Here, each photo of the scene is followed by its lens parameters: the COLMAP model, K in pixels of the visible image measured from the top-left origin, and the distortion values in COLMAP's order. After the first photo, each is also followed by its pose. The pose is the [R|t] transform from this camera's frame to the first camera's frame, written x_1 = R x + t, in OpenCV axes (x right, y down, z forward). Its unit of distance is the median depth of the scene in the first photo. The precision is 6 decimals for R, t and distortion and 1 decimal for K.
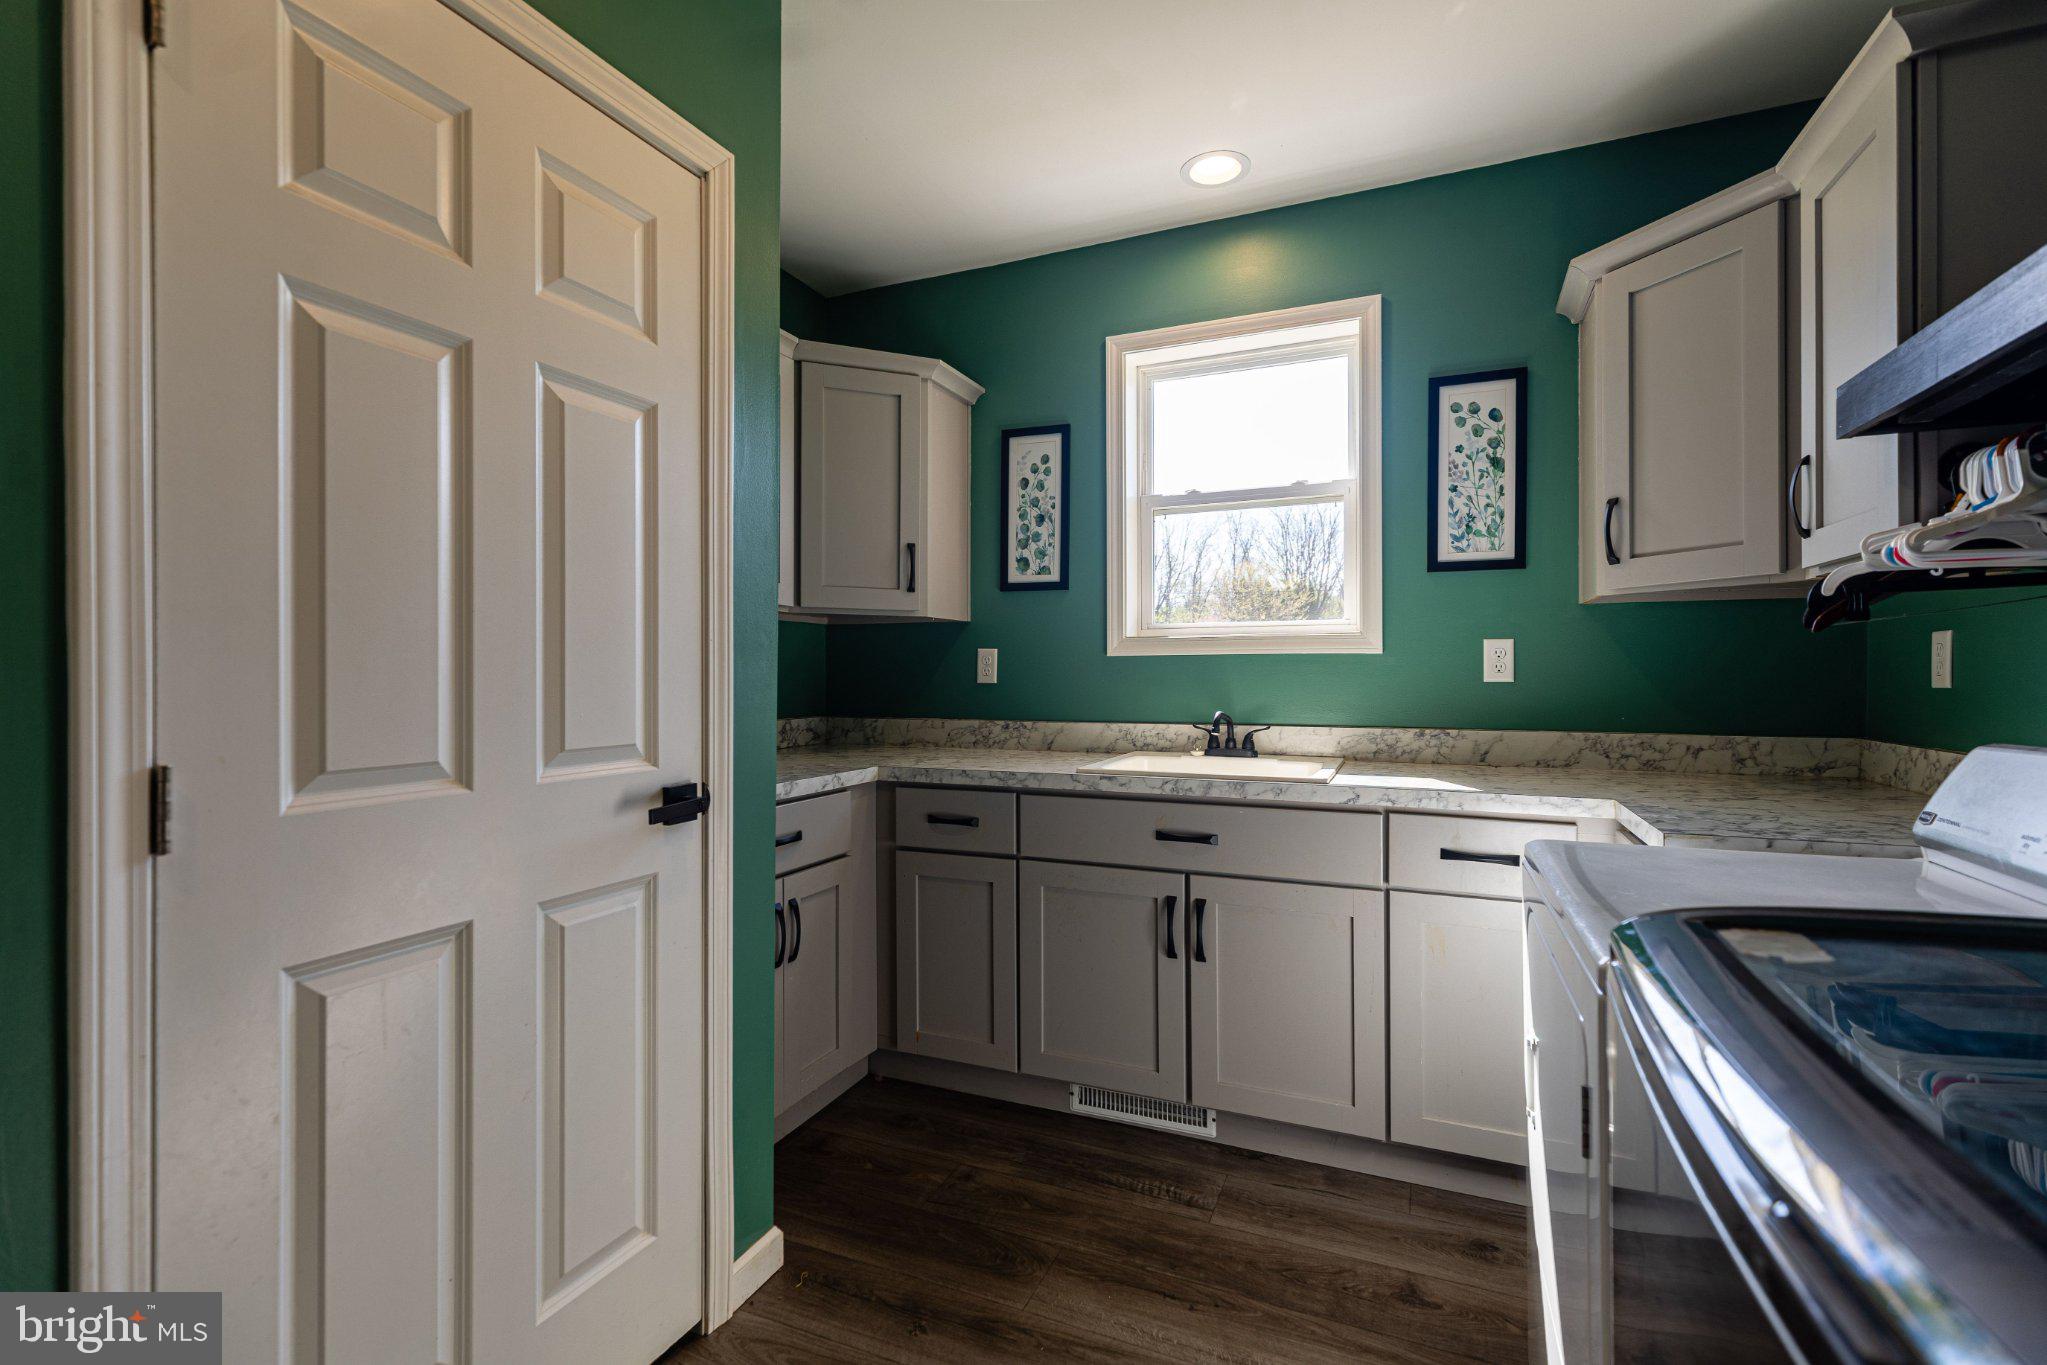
lens RADIAL K [[917.4, 0, 1025.8], [0, 917.4, 671.7], [0, 0, 1]] dist [0.014072, -0.004750]
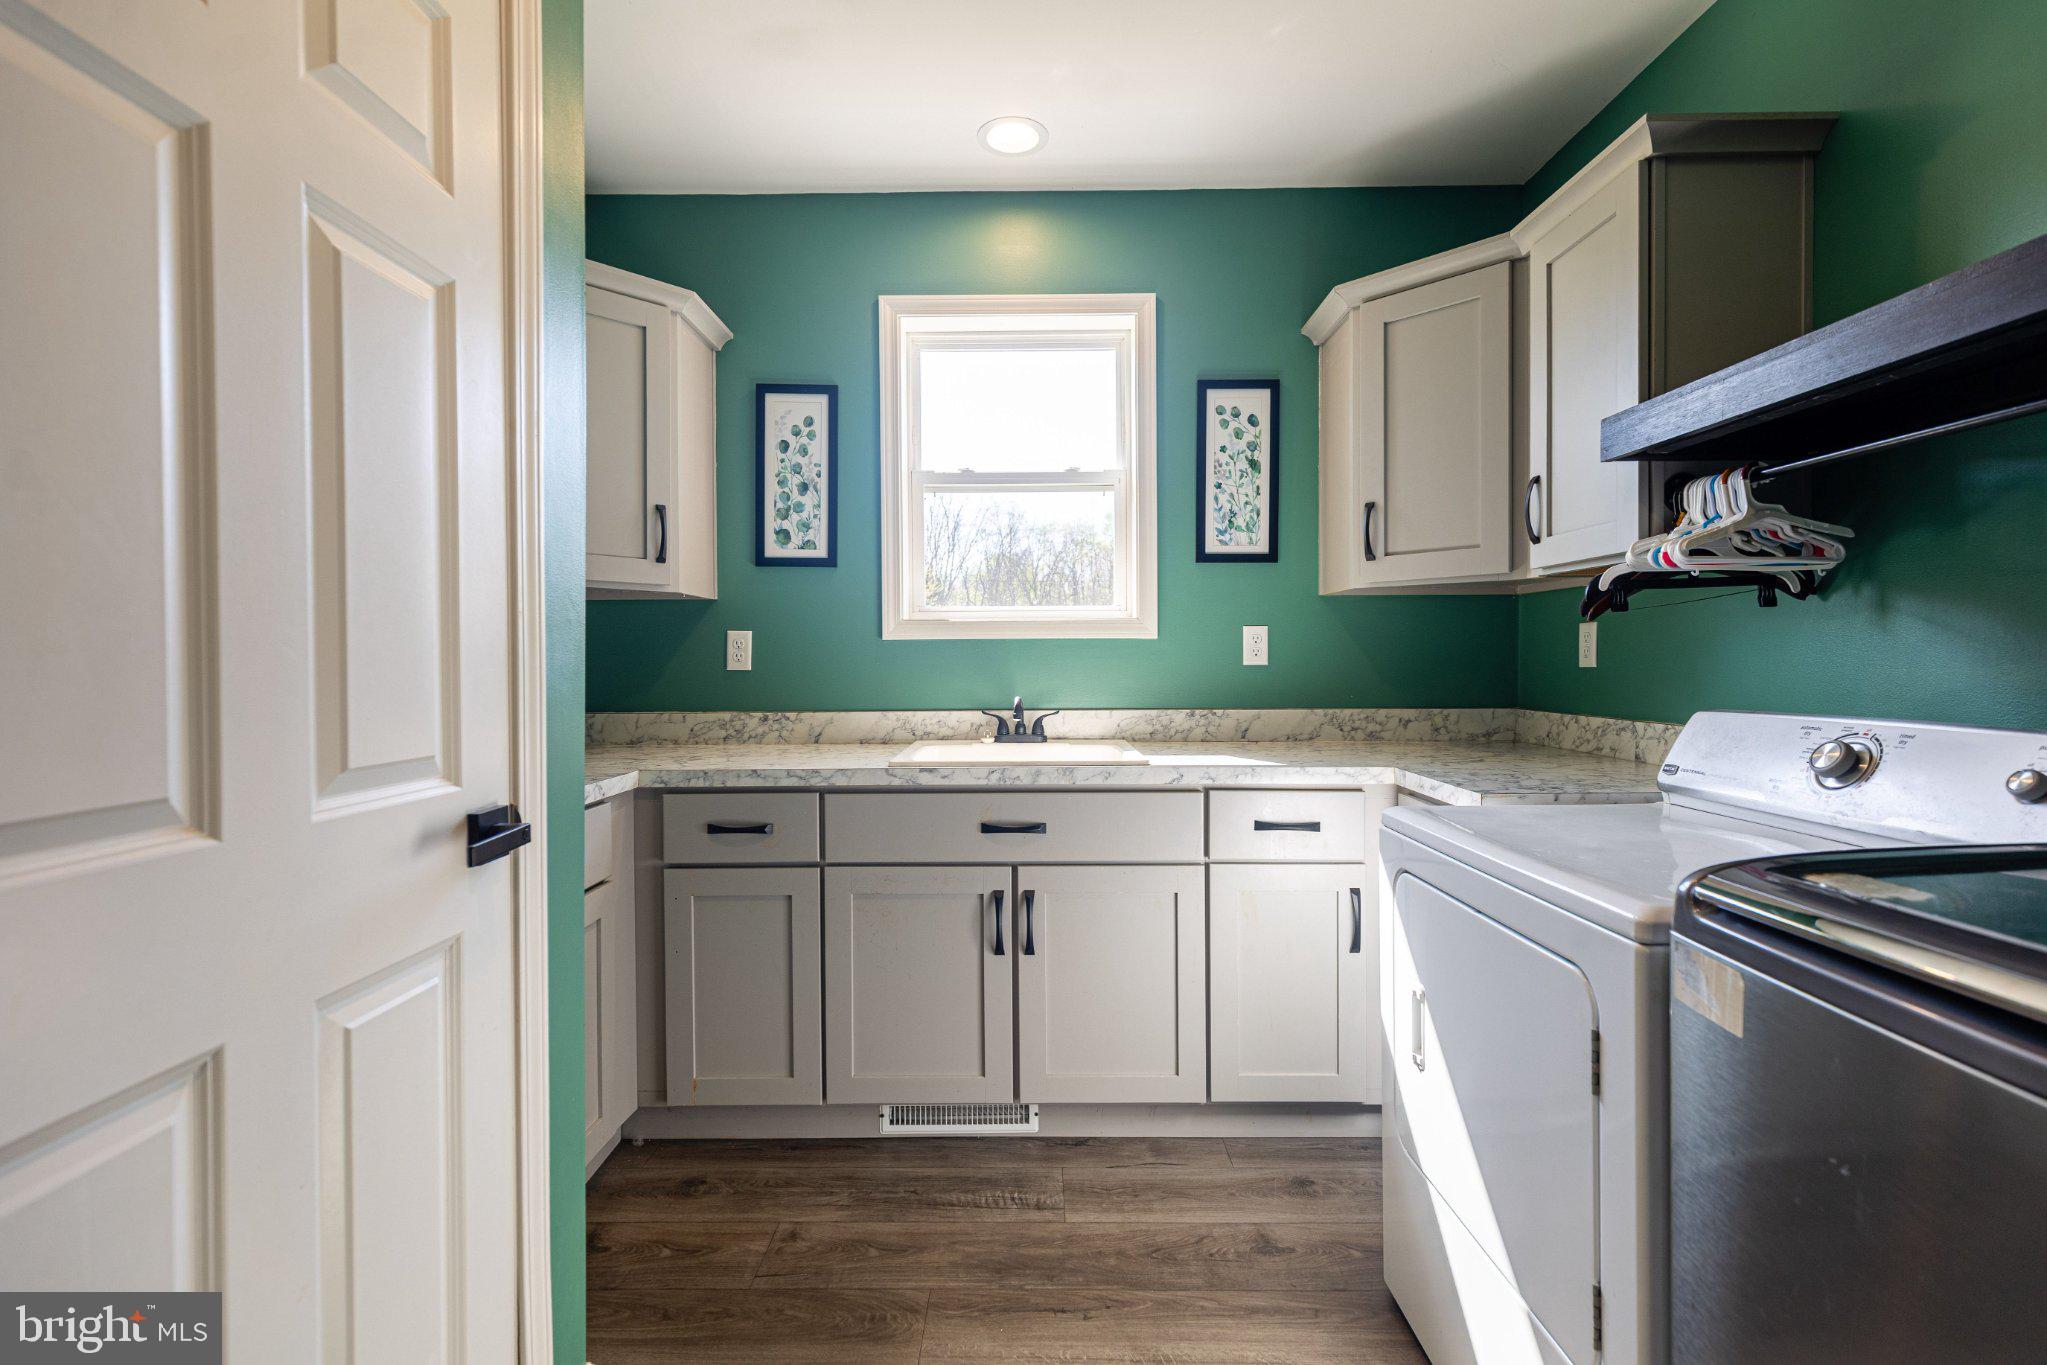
lens RADIAL K [[917.4, 0, 1025.8], [0, 917.4, 671.7], [0, 0, 1]] dist [0.014072, -0.004750]
pose [[0.920965, -0.007759, 0.389568, -0.165924], [0.002577, 0.999901, 0.013823, 0.003135], [-0.389636, -0.011727, 0.920894, 0.099681]]
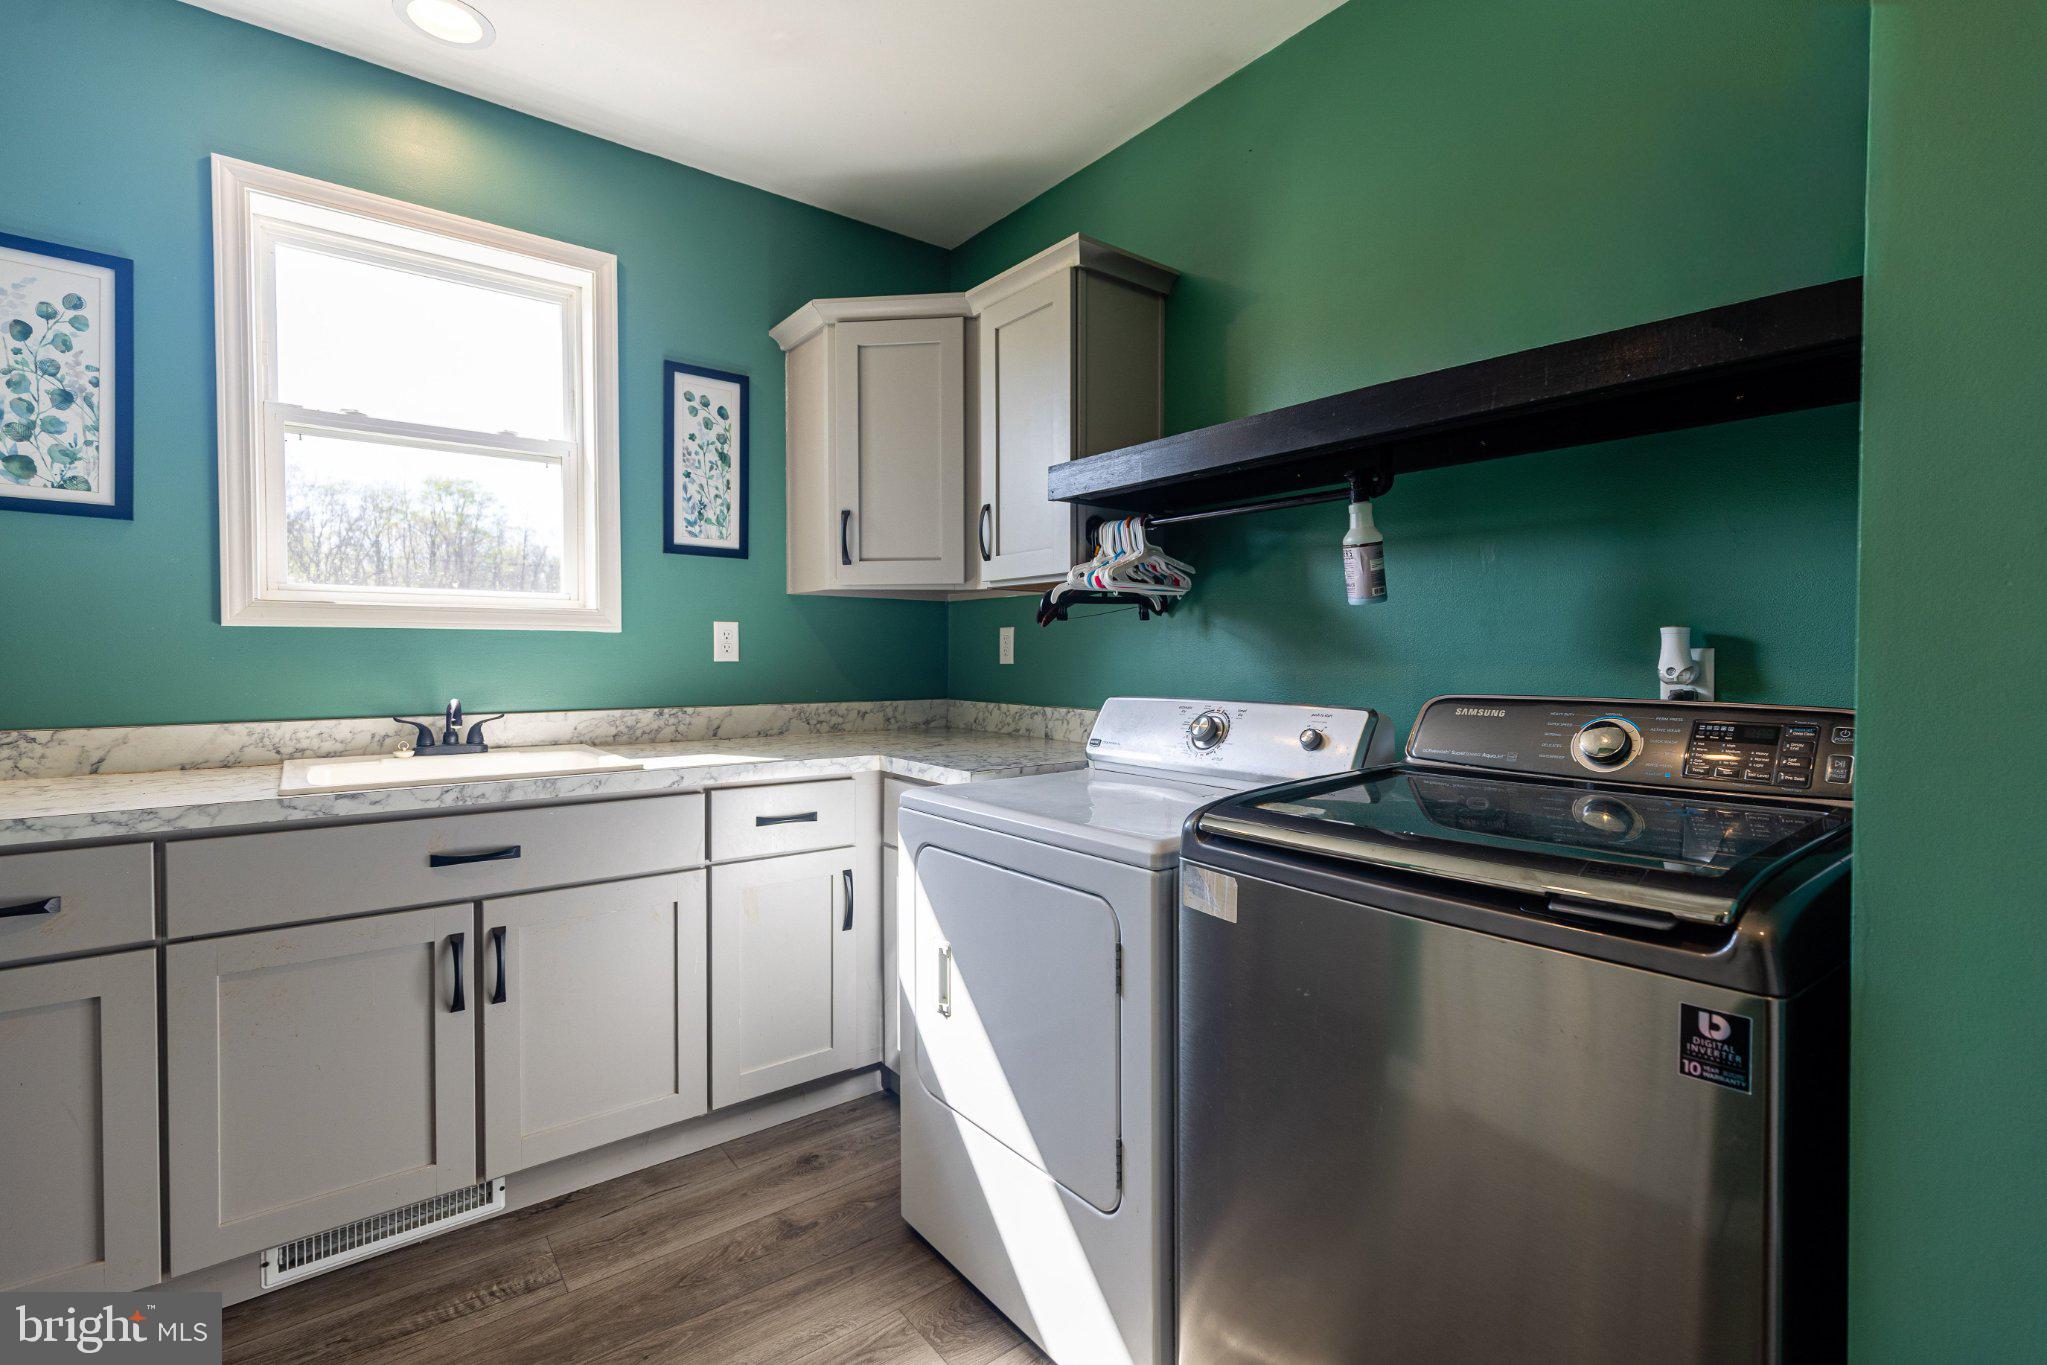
lens RADIAL K [[917.4, 0, 1025.8], [0, 917.4, 671.7], [0, 0, 1]] dist [0.014072, -0.004750]
pose [[0.482971, -0.013475, 0.875533, -0.264705], [-0.004612, 0.999829, 0.017932, 0.002188], [-0.875624, -0.012698, 0.482826, 0.170342]]
